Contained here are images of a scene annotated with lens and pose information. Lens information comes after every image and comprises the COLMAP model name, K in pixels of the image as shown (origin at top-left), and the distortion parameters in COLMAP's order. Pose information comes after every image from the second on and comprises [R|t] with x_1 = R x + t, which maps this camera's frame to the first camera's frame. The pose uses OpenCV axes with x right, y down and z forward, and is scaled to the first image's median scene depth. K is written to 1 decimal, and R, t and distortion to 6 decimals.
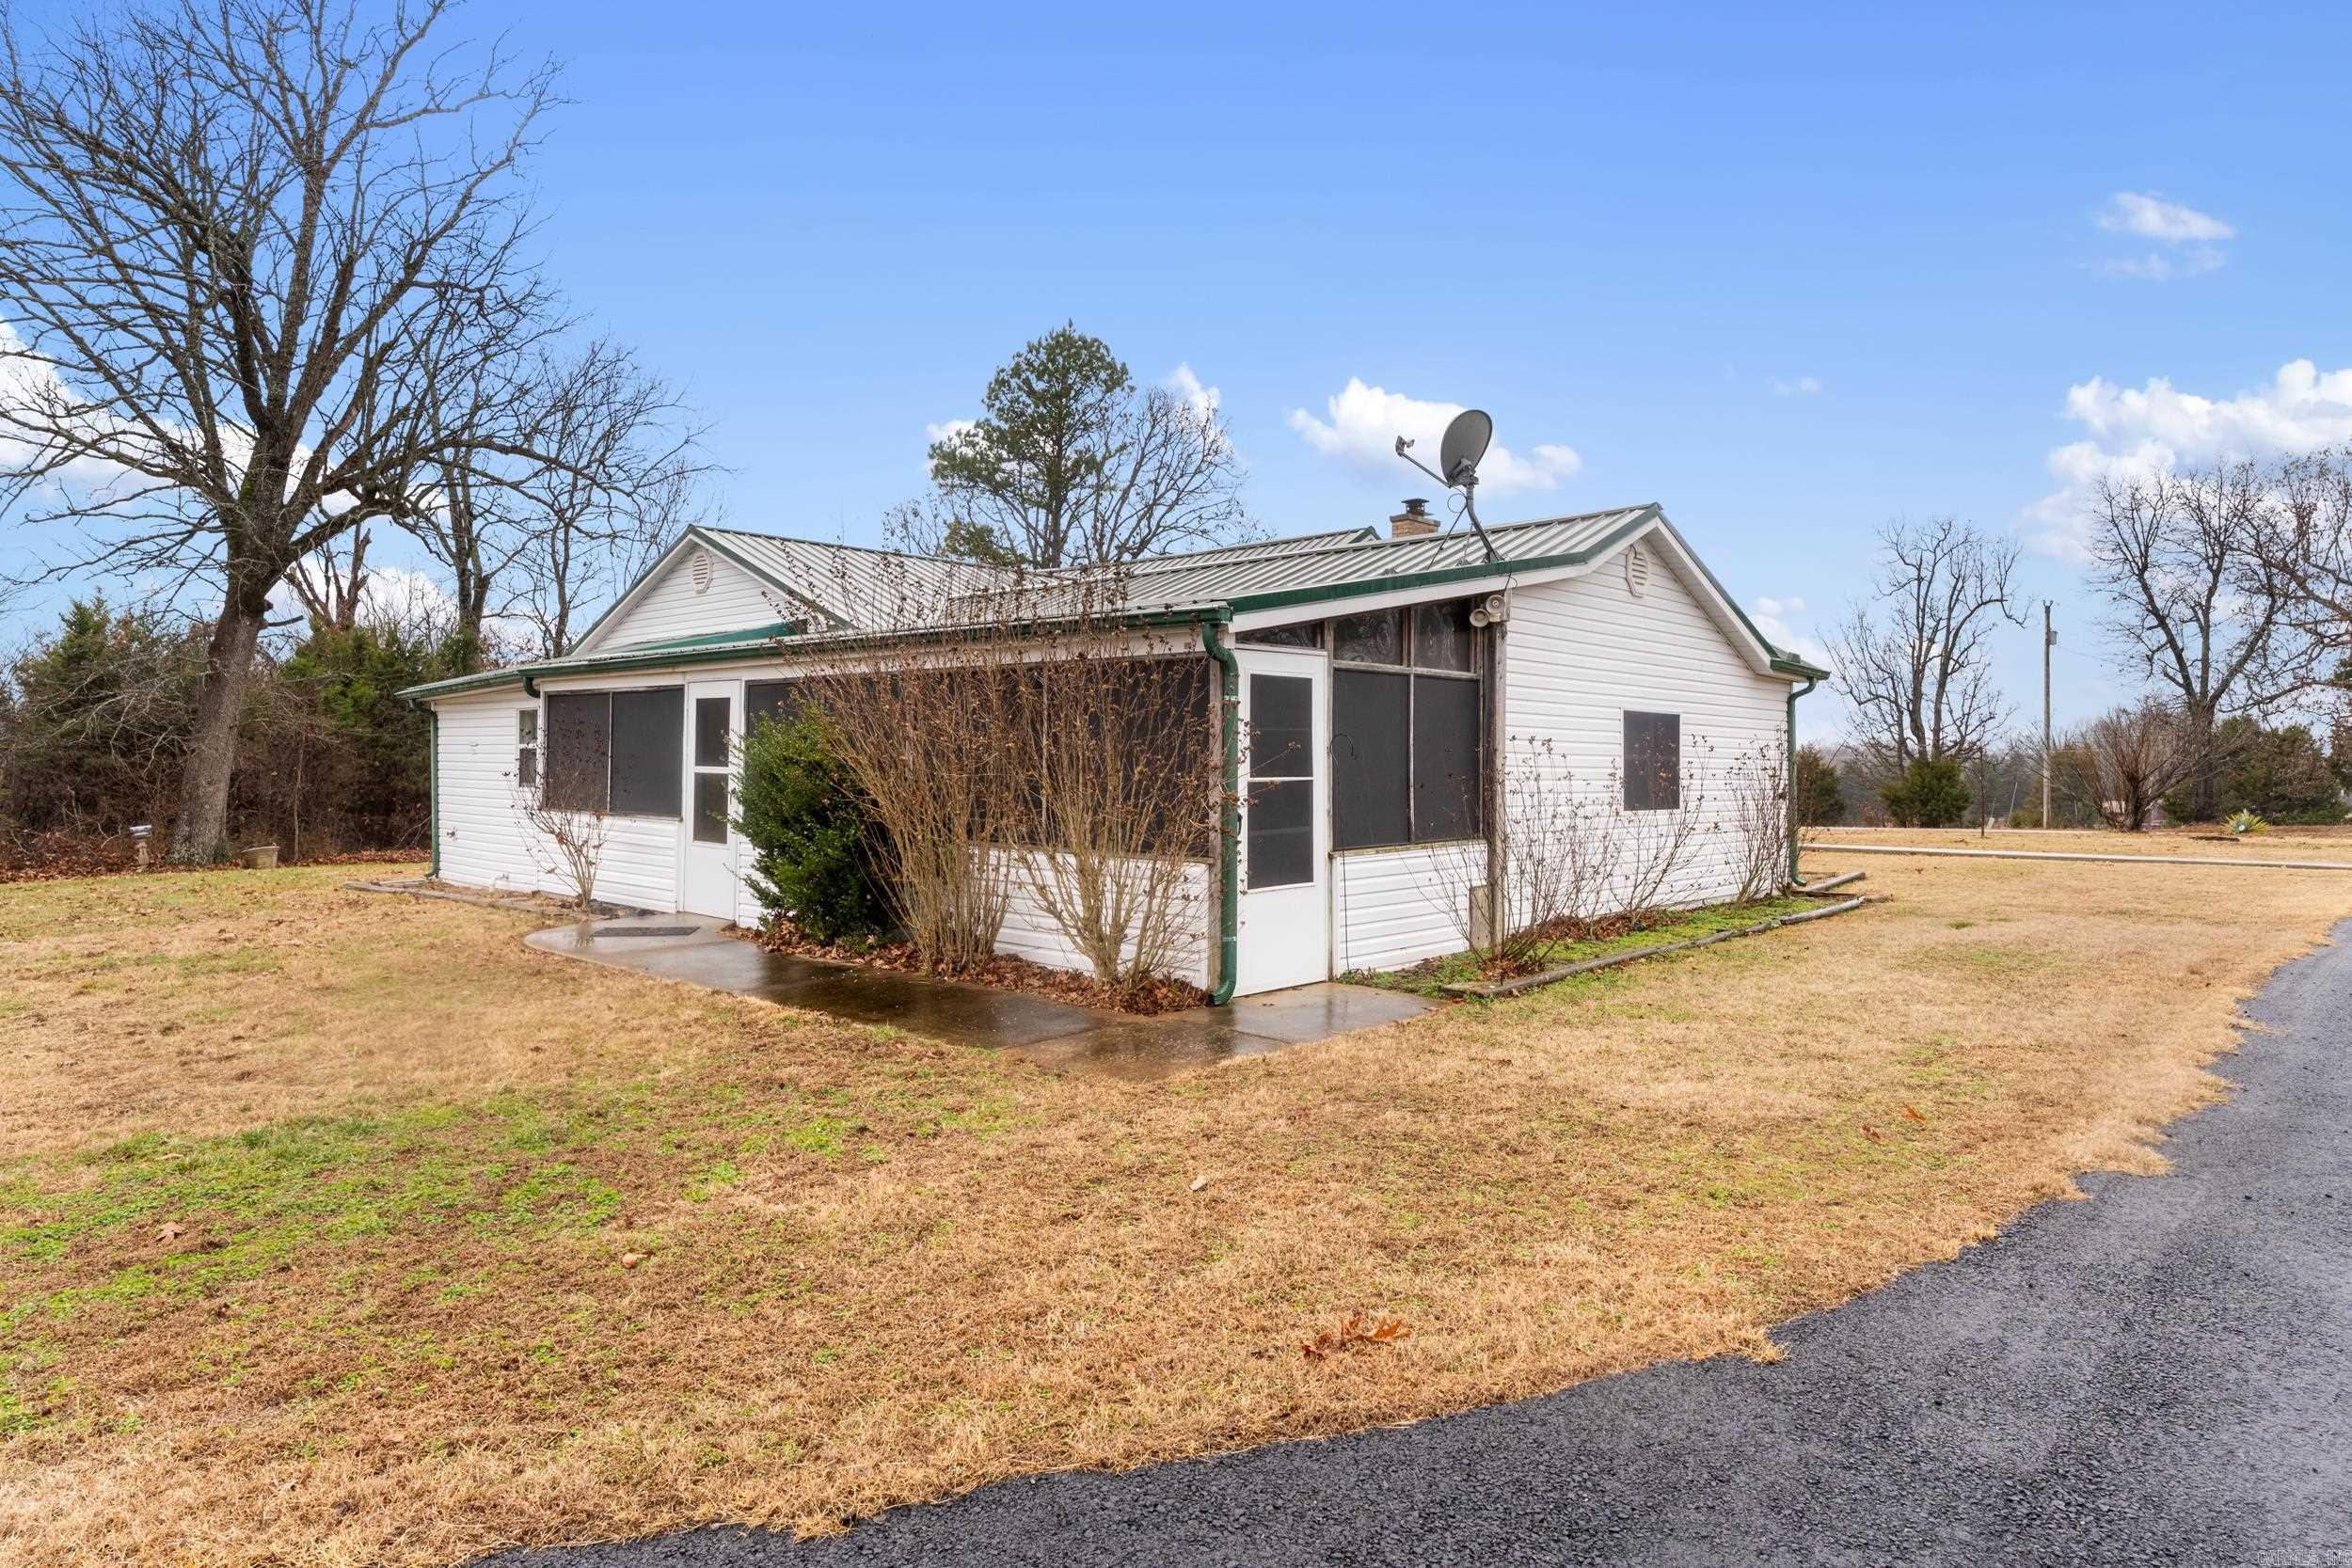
lens RADIAL K [[1356.1, 0, 1174.8], [0, 1356.1, 768.4], [0, 0, 1]] dist [-0.033994, -0.000429]
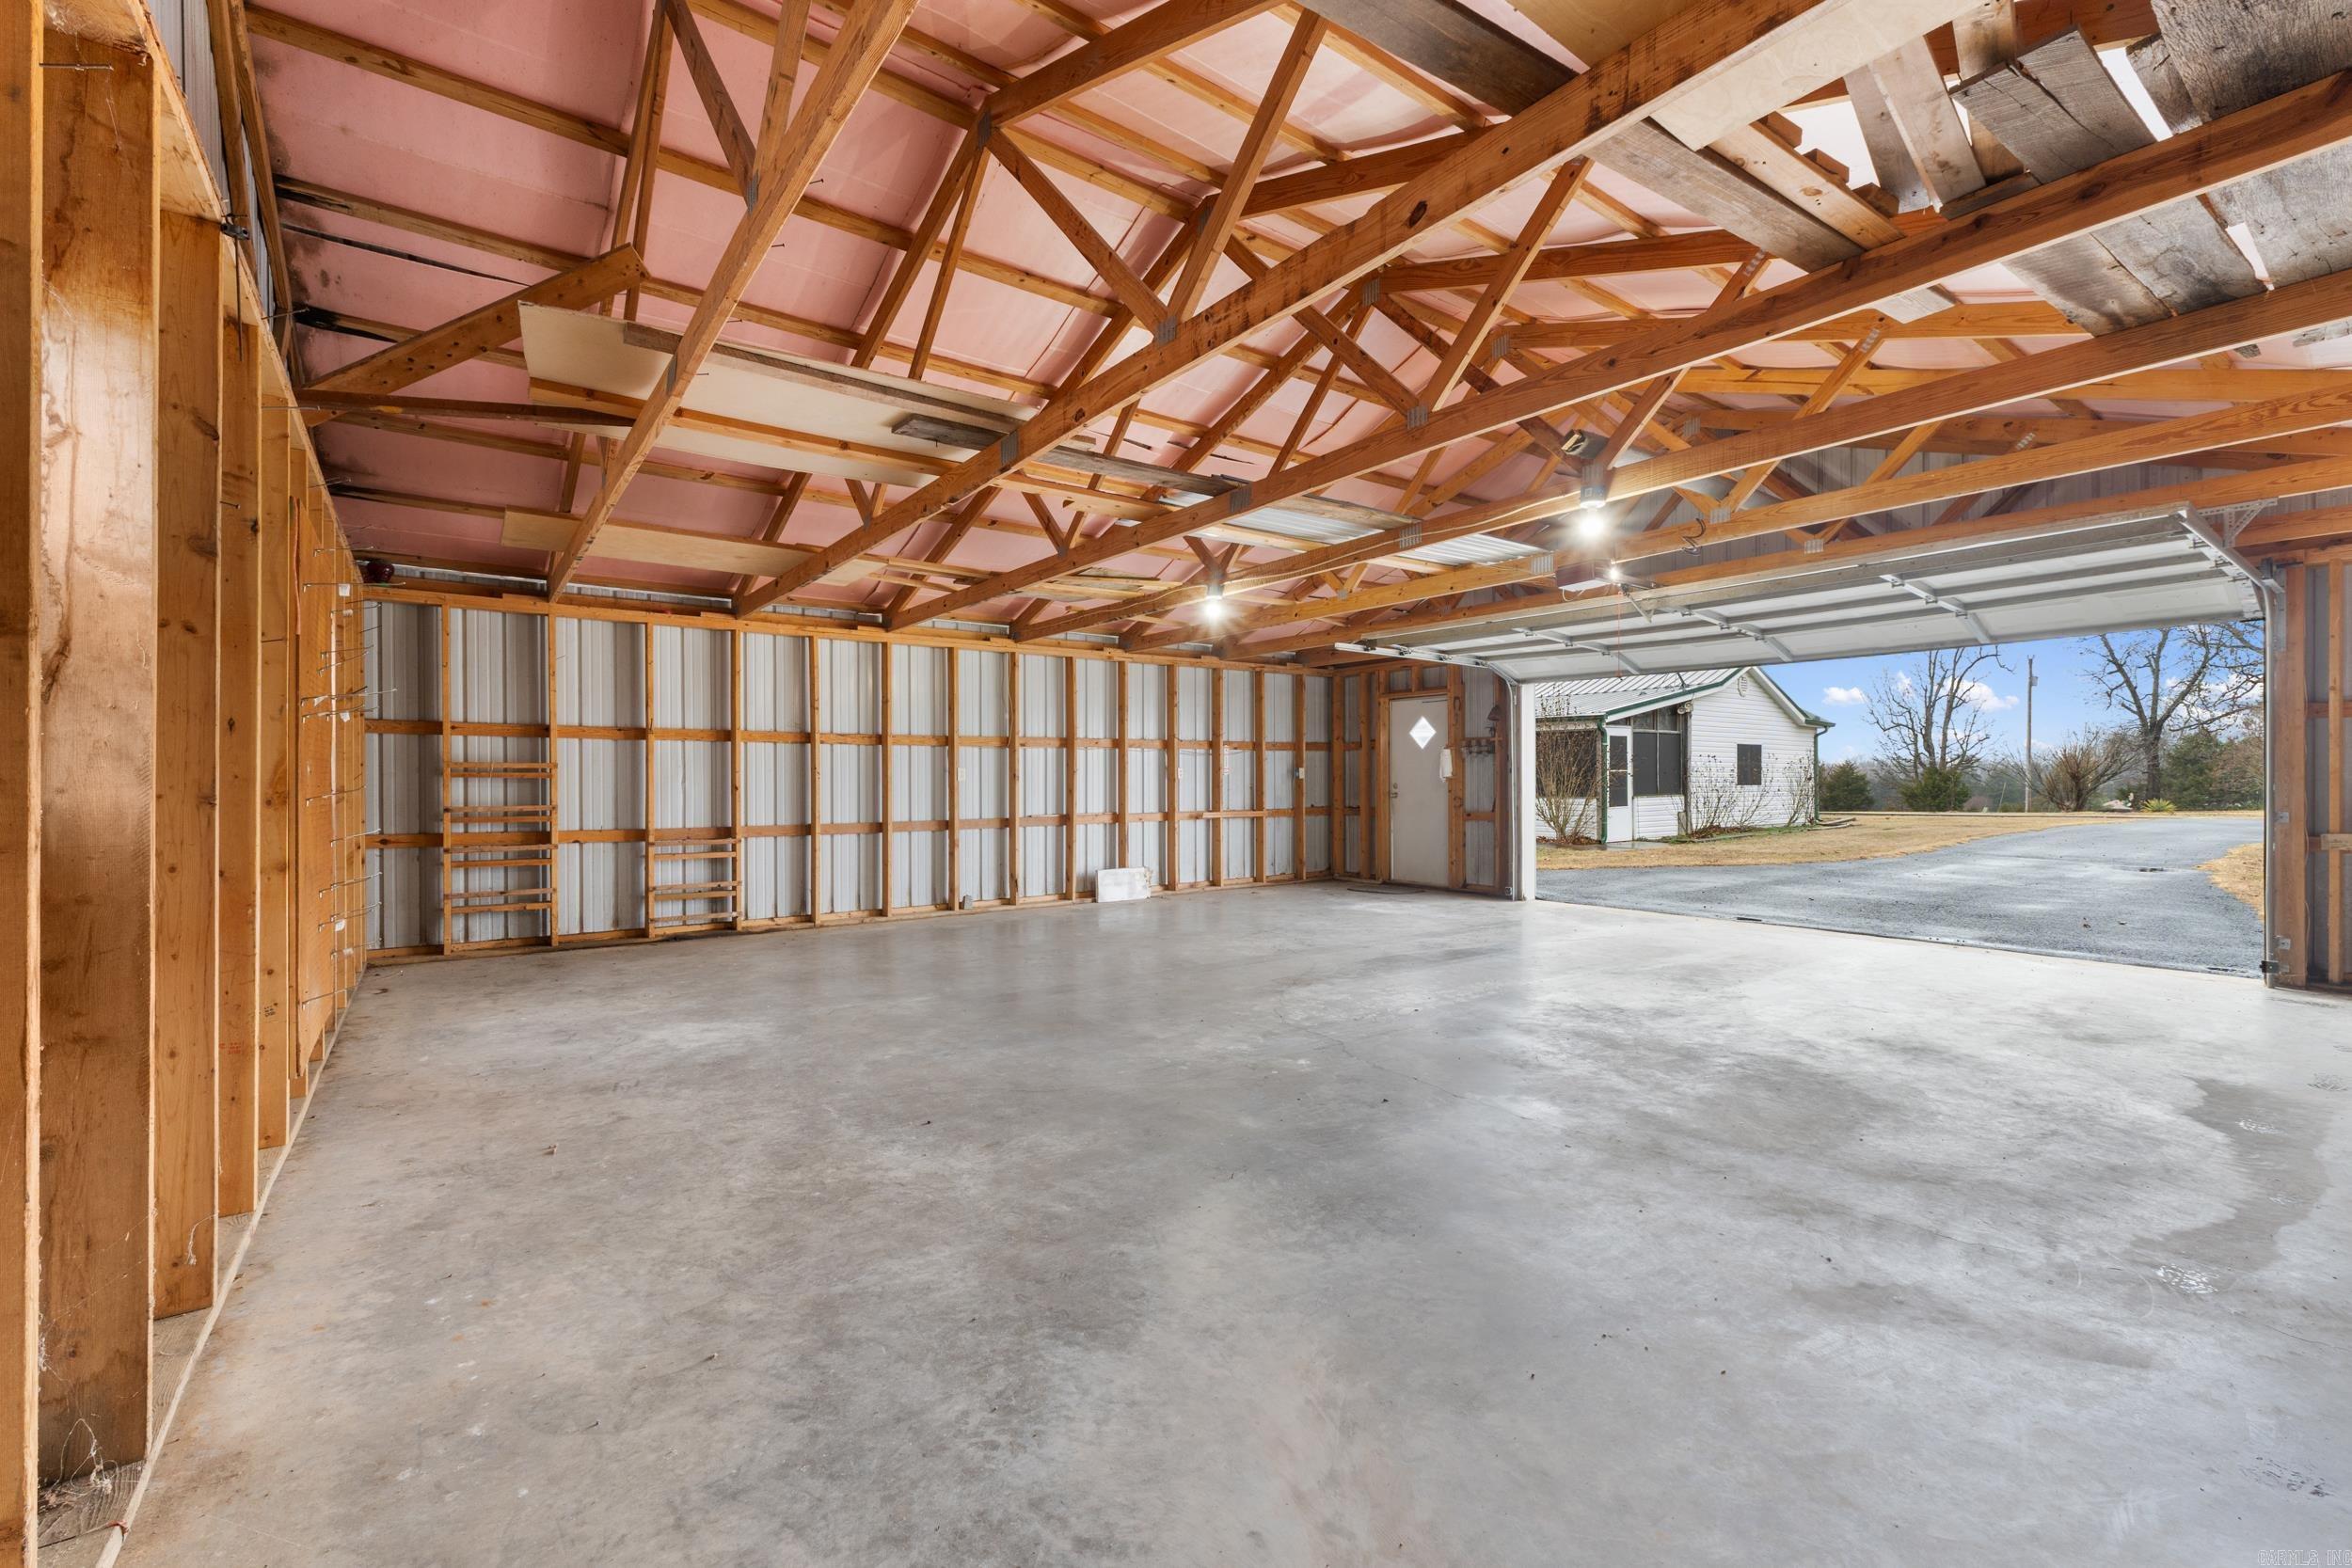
lens RADIAL K [[990.9, 0, 1182.2], [0, 990.9, 785.9], [0, 0, 1]] dist [-0.001007, -0.000599]
pose [[0.987320, -0.011948, -0.158290, -0.306942], [0.011889, 0.999928, -0.001323, 0.019390], [0.158295, -0.000576, 0.987392, -0.758333]]
